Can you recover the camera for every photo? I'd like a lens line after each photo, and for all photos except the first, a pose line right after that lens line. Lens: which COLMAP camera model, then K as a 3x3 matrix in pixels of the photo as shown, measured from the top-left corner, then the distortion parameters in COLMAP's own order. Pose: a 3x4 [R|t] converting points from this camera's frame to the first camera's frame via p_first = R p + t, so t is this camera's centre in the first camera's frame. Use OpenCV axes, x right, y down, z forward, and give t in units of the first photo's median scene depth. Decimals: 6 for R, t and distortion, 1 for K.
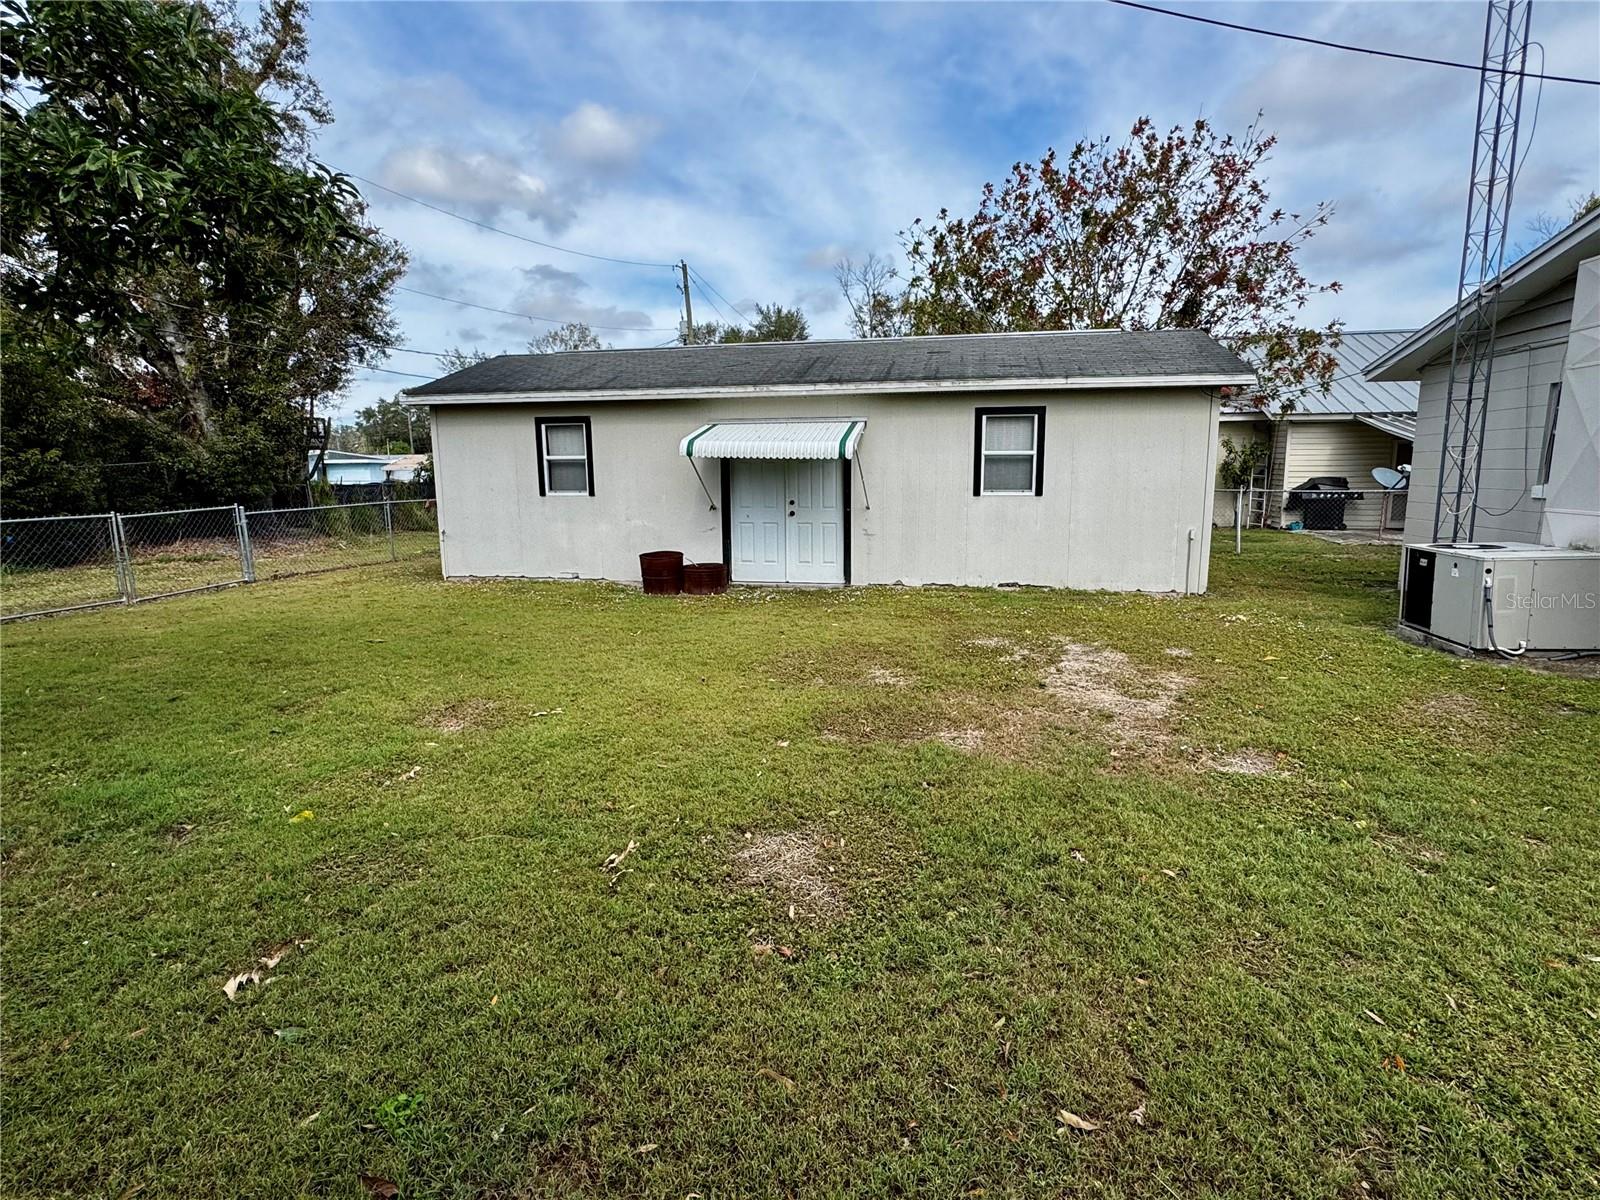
lens RADIAL K [[817.2, 0, 787.4], [0, 817.2, 615.5], [0, 0, 1]] dist [-0.001596, -0.001482]
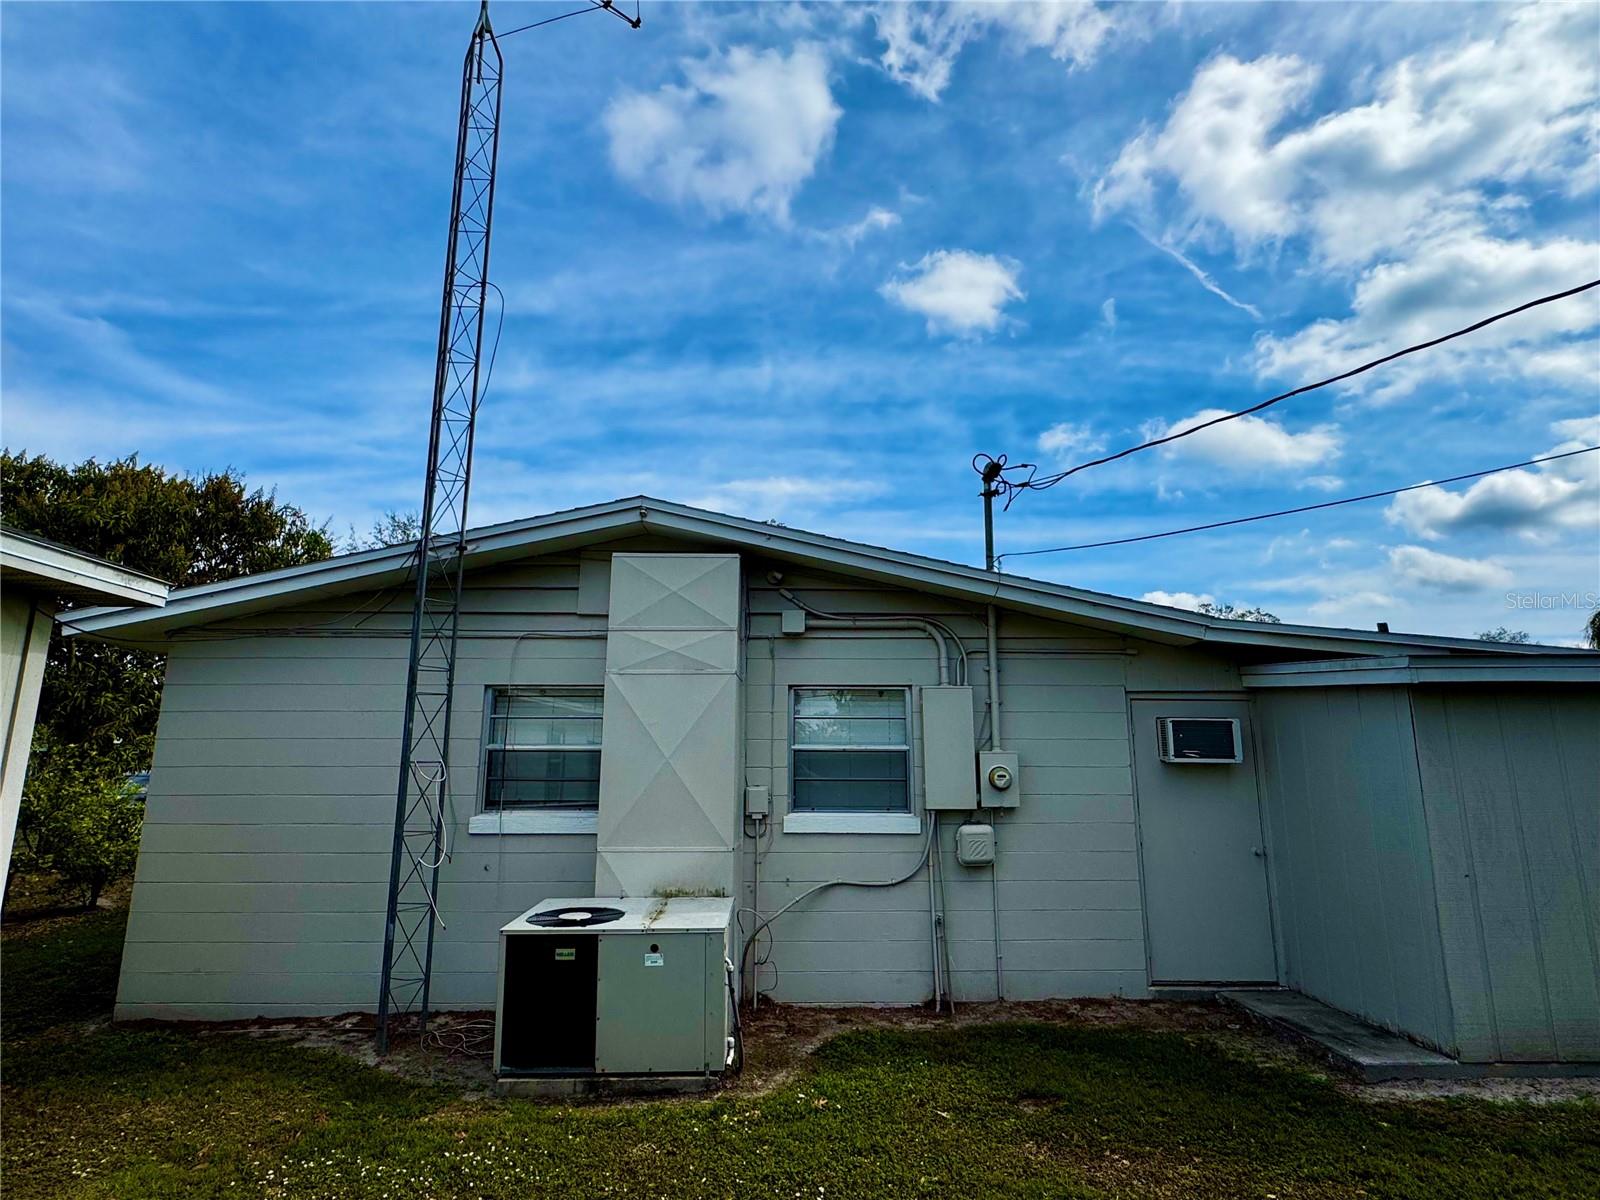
lens RADIAL K [[783.3, 0, 784.9], [0, 783.3, 609.5], [0, 0, 1]] dist [-0.025792, -0.000108]
pose [[-0.223573, 0.197167, 0.954537, 0.114159], [0.172135, 0.971920, -0.160440, -0.155834], [-0.959367, 0.128439, -0.251235, 0.768197]]
